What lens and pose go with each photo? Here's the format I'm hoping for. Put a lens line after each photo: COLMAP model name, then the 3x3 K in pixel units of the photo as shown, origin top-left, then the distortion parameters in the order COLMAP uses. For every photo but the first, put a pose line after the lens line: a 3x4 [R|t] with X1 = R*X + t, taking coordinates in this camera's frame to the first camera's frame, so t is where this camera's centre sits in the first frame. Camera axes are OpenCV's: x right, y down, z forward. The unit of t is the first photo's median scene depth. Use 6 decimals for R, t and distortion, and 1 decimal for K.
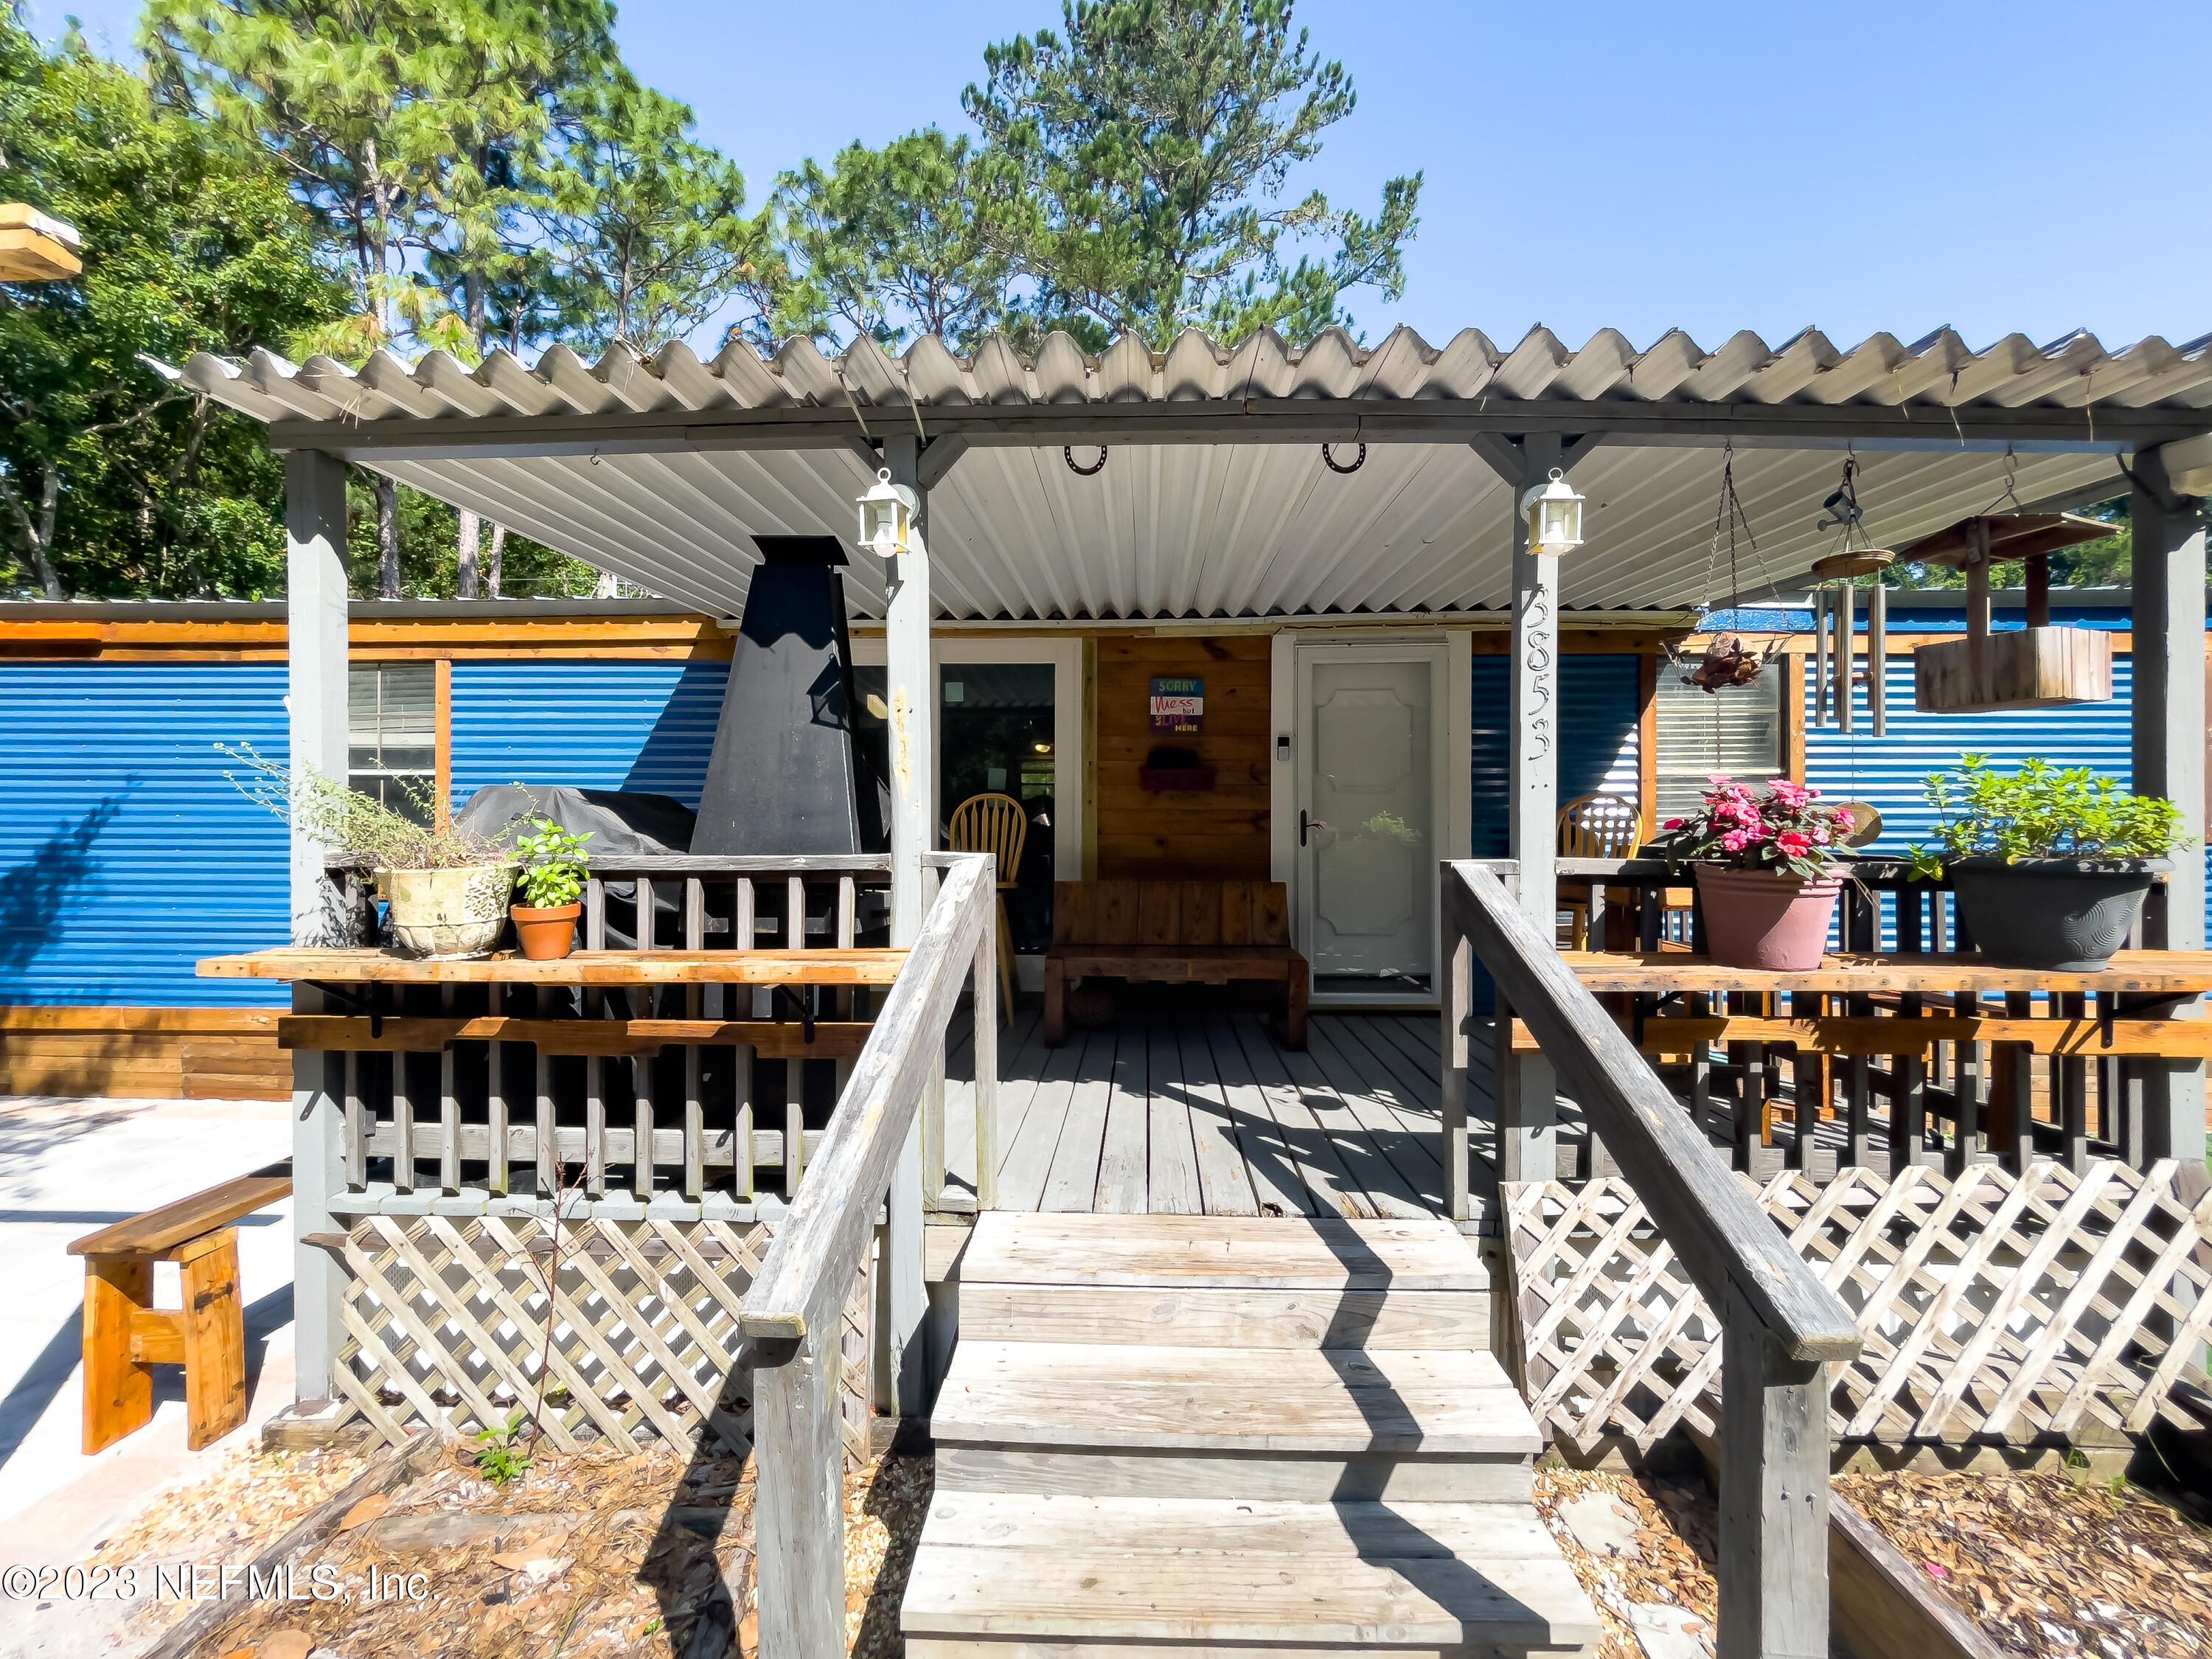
lens RADIAL K [[899.2, 0, 1106.0], [0, 899.2, 829.5], [0, 0, 1]] dist [-0.000523, -0.000072]
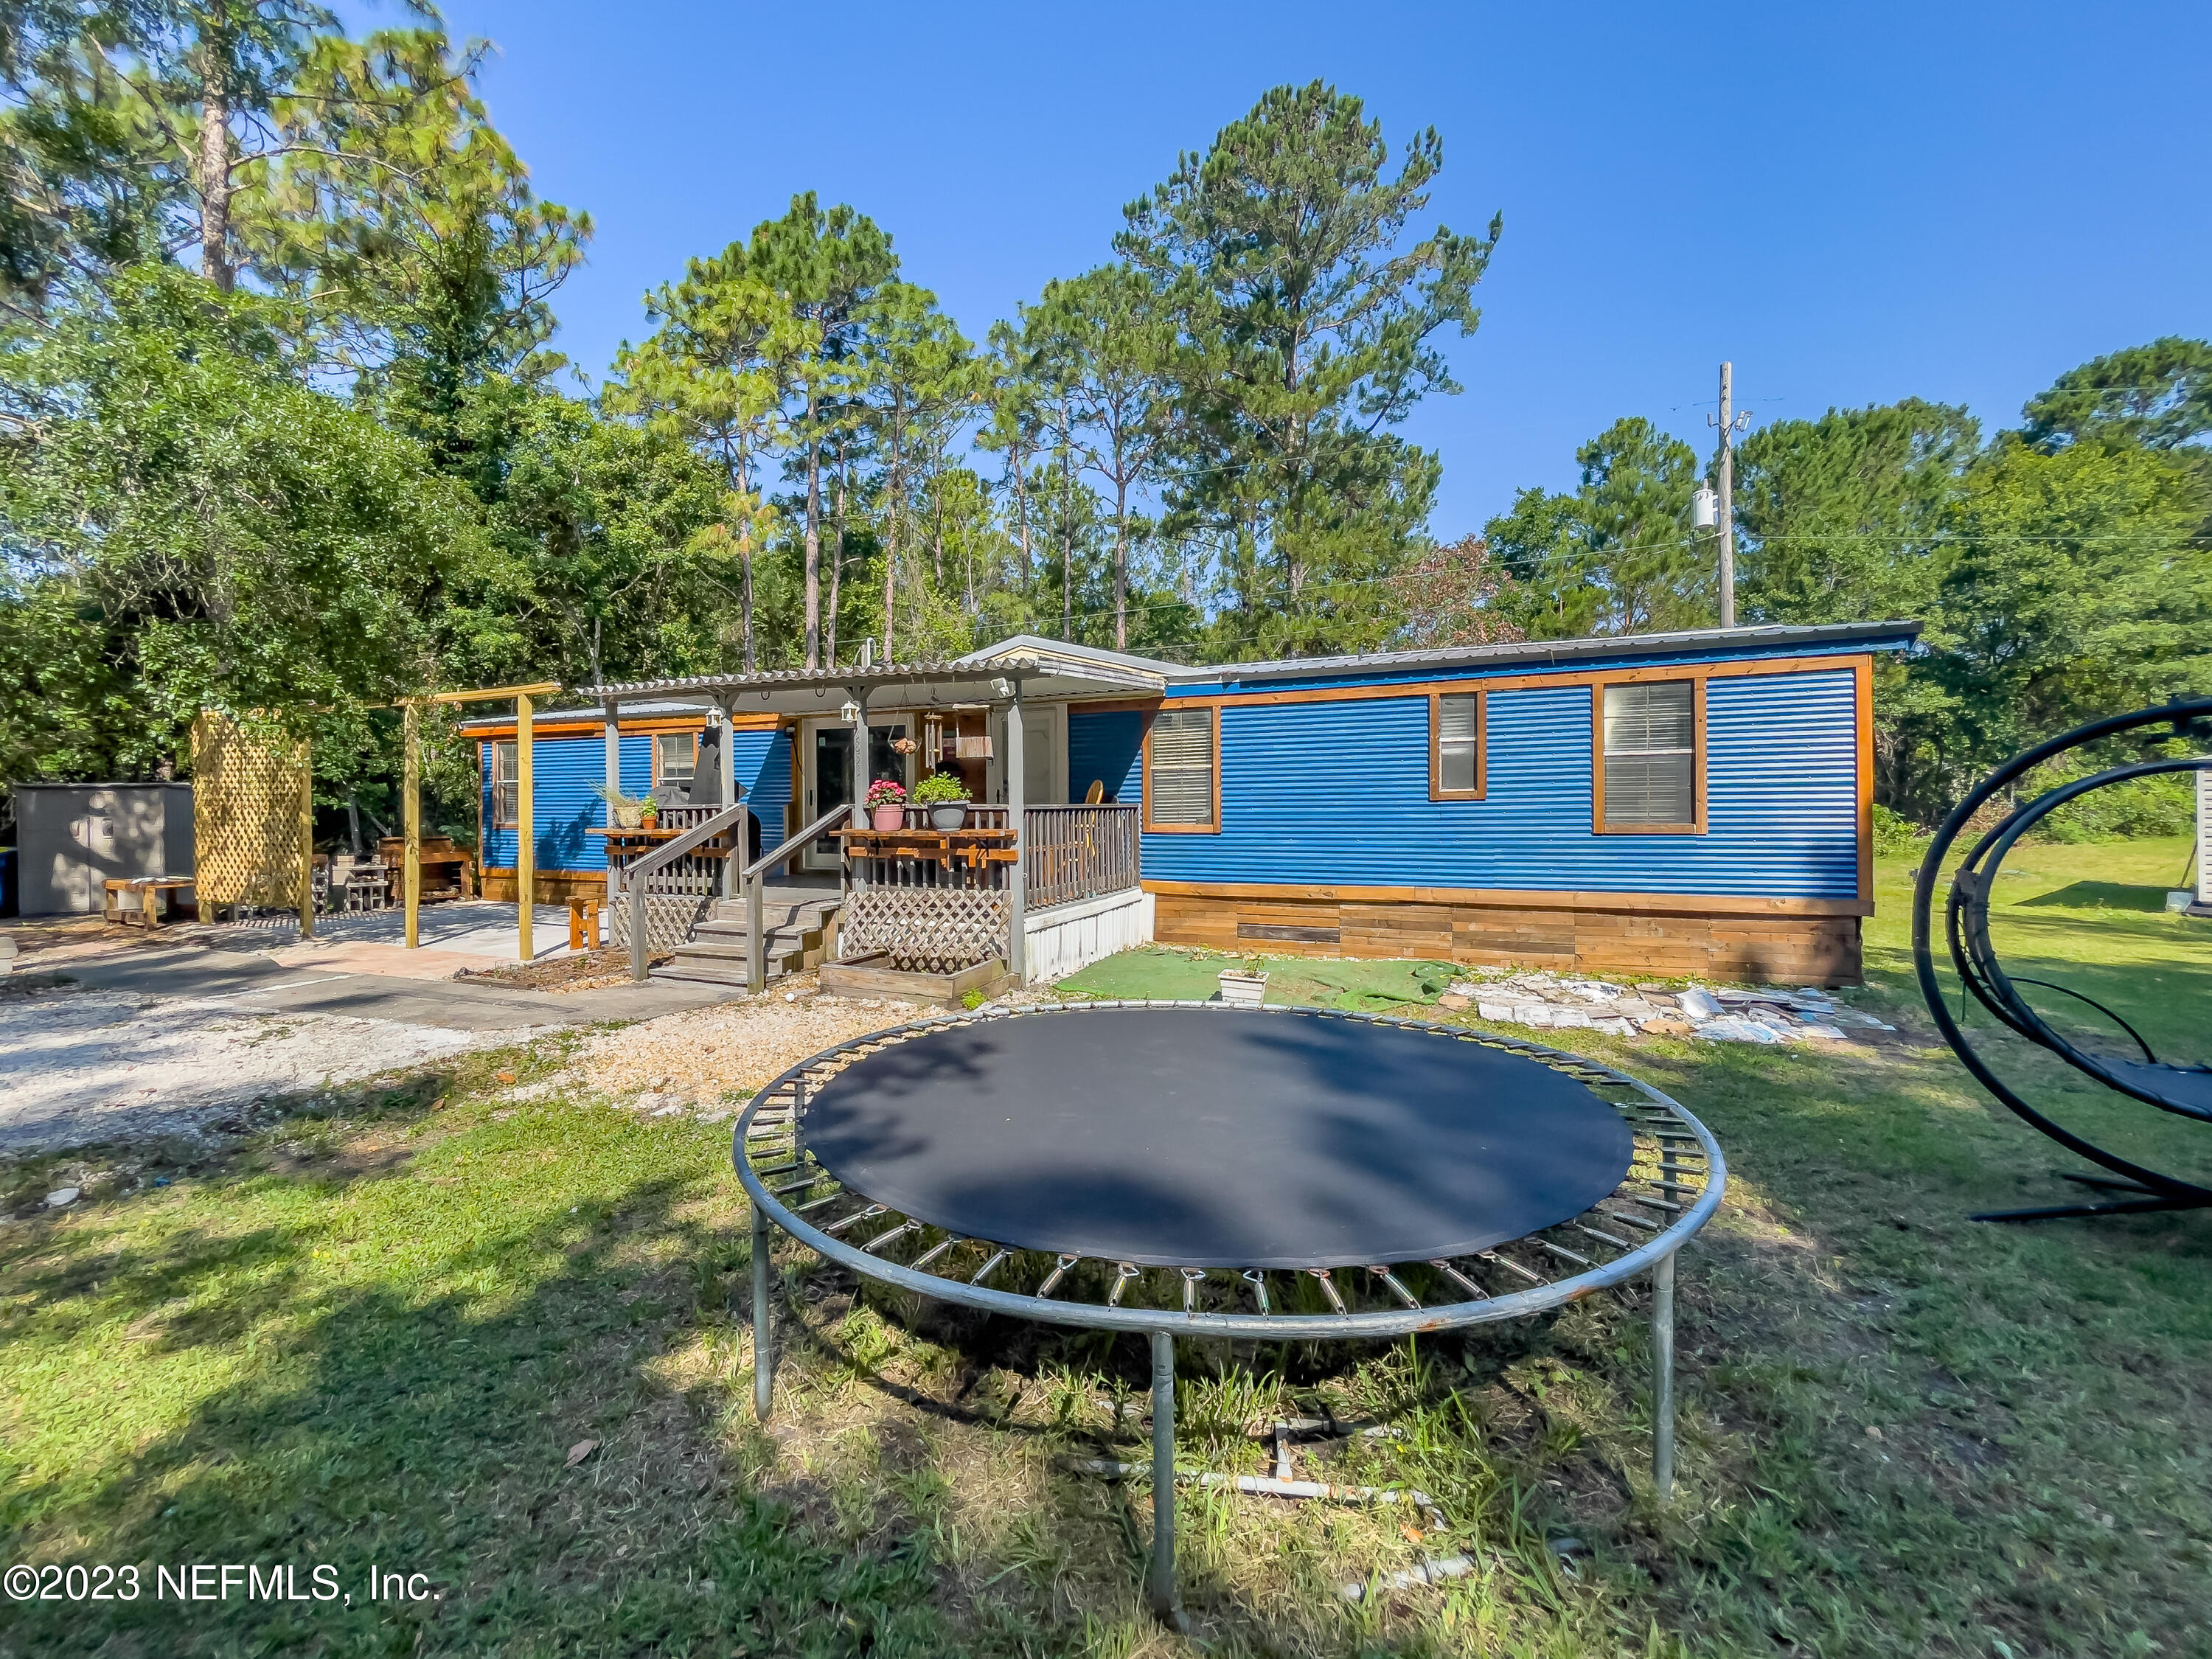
lens RADIAL K [[899.2, 0, 1106.0], [0, 899.2, 829.5], [0, 0, 1]] dist [-0.000523, -0.000072]
pose [[0.931296, 0.005486, -0.364222, 1.272312], [0.001421, 0.999824, 0.018692, 0.035570], [0.364260, -0.017926, 0.931125, -0.943449]]
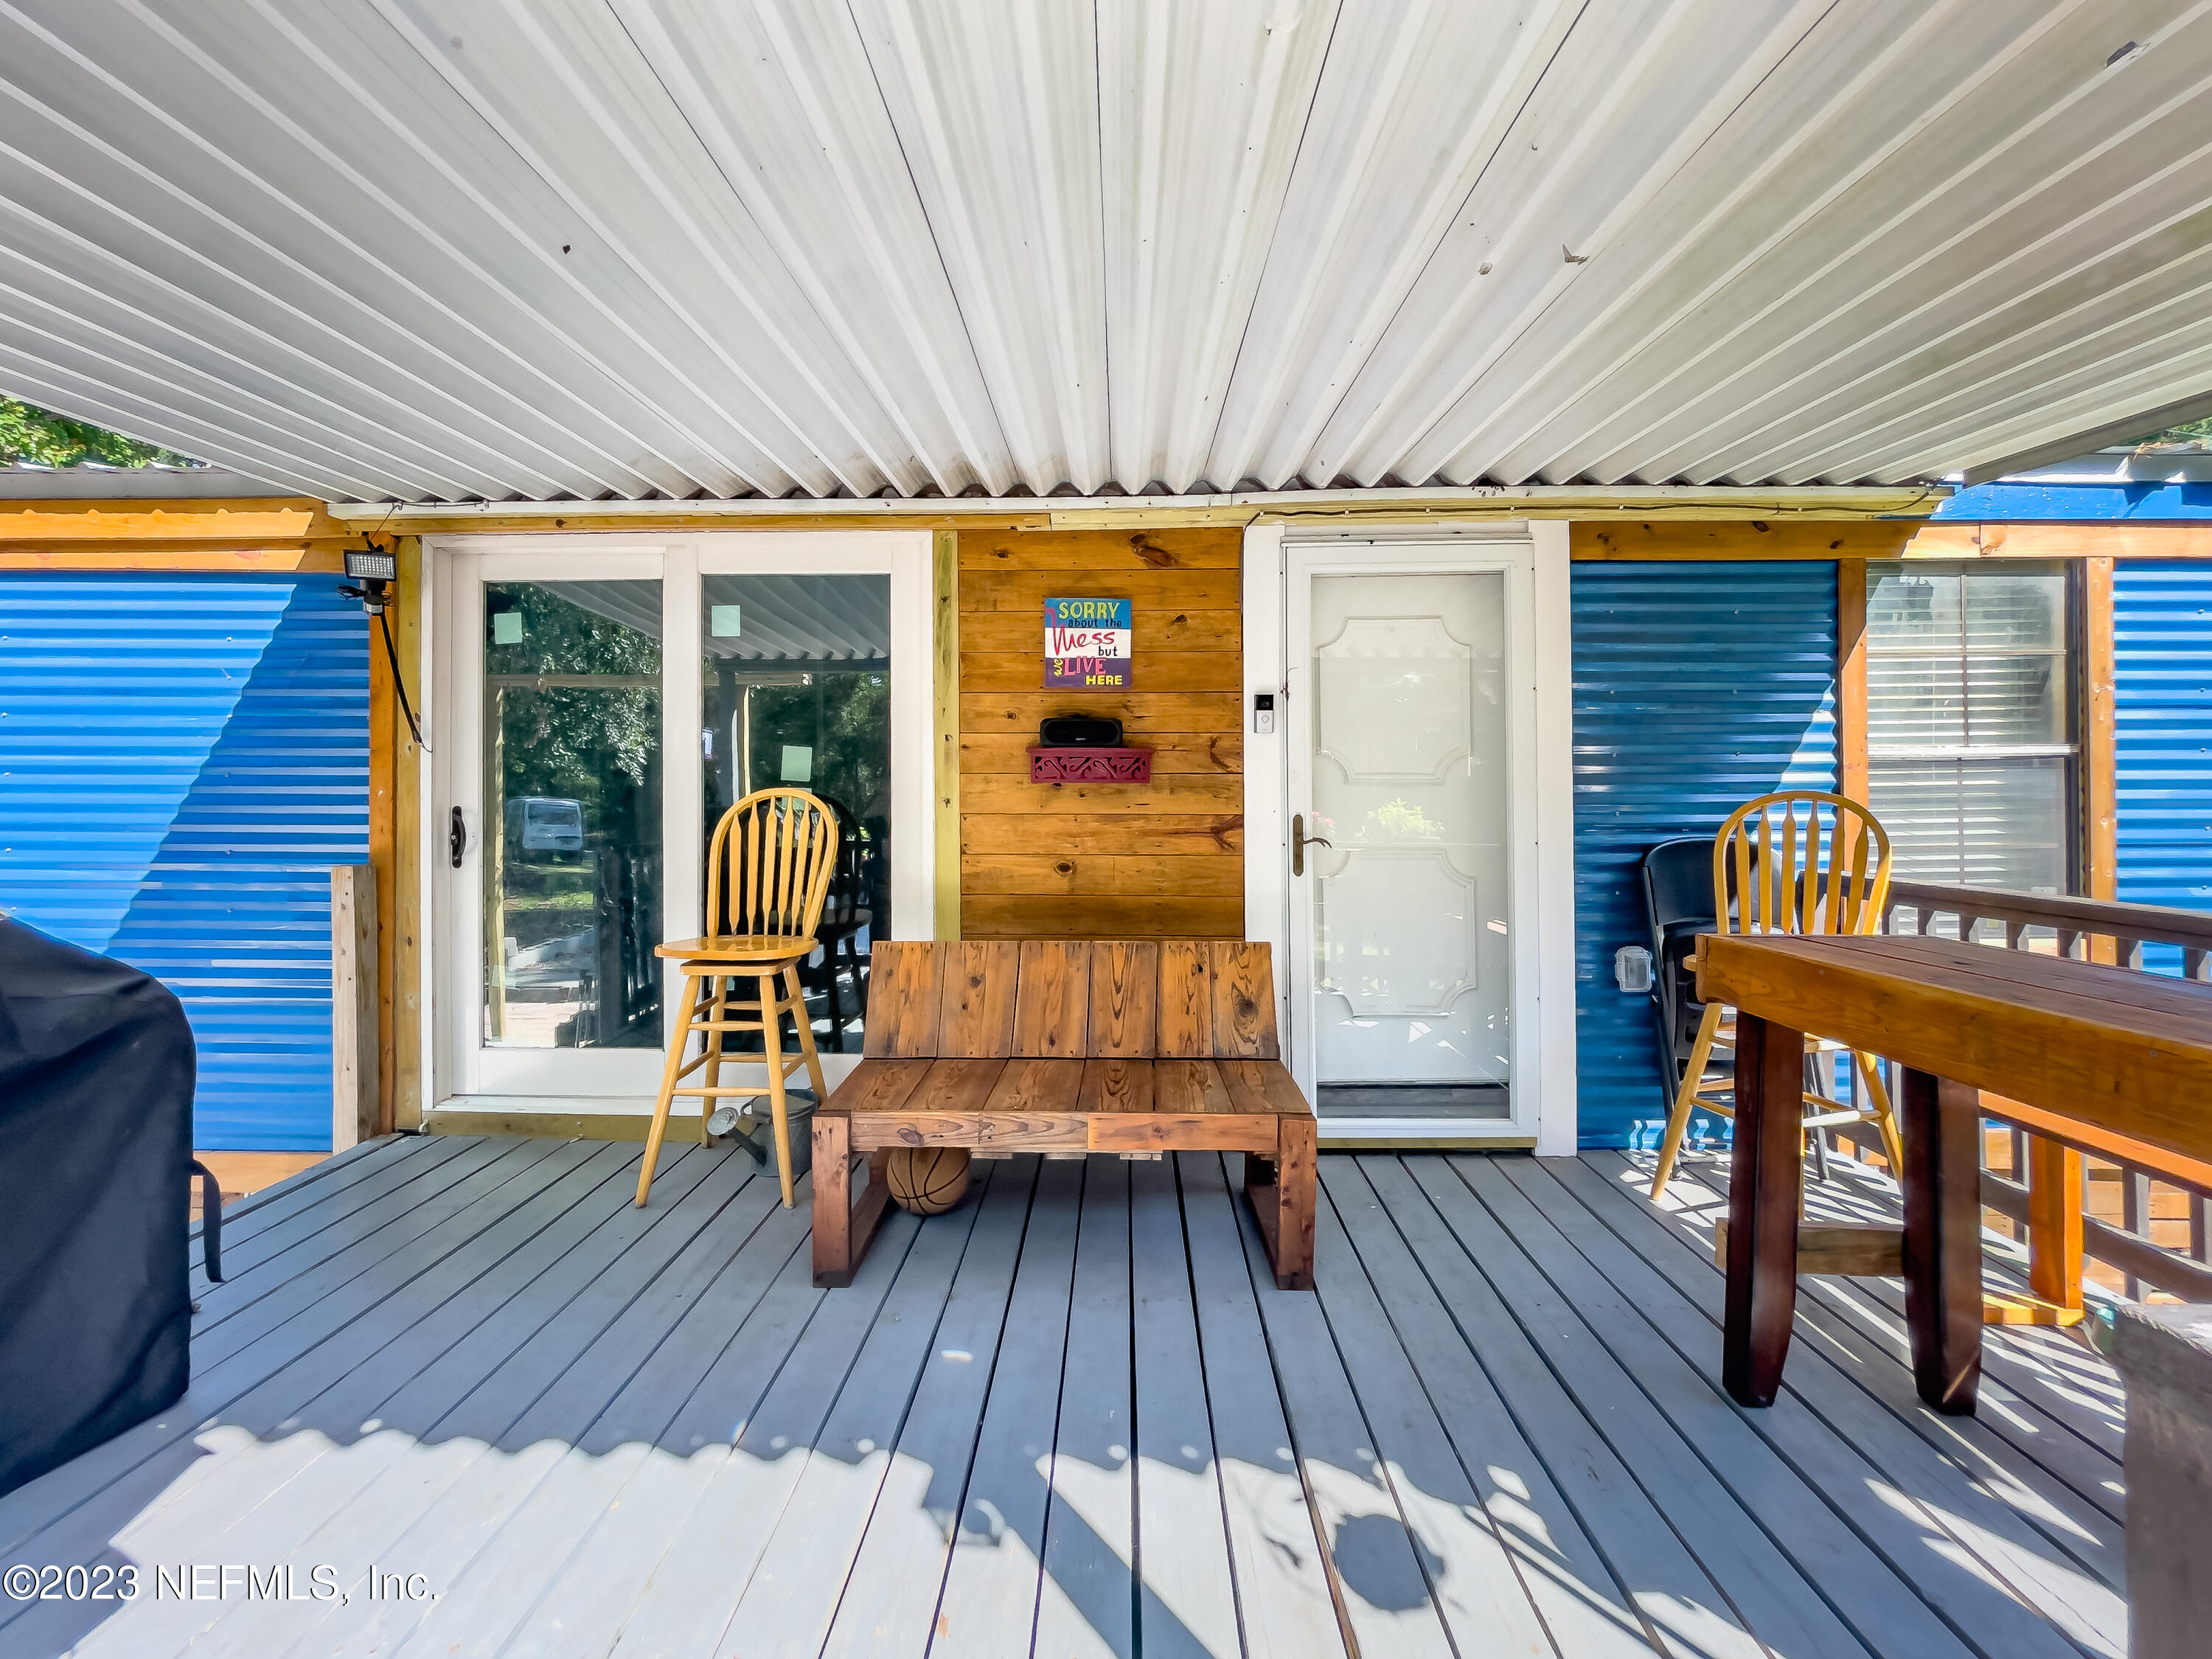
lens RADIAL K [[910.0, 0, 1103.2], [0, 910.0, 782.5], [0, 0, 1]] dist [-0.018740, -0.000059]
pose [[0.999733, -0.003186, 0.022906, 0.075542], [0.003620, 0.999814, -0.018947, -0.032770], [-0.022841, 0.019025, 0.999558, 0.396326]]
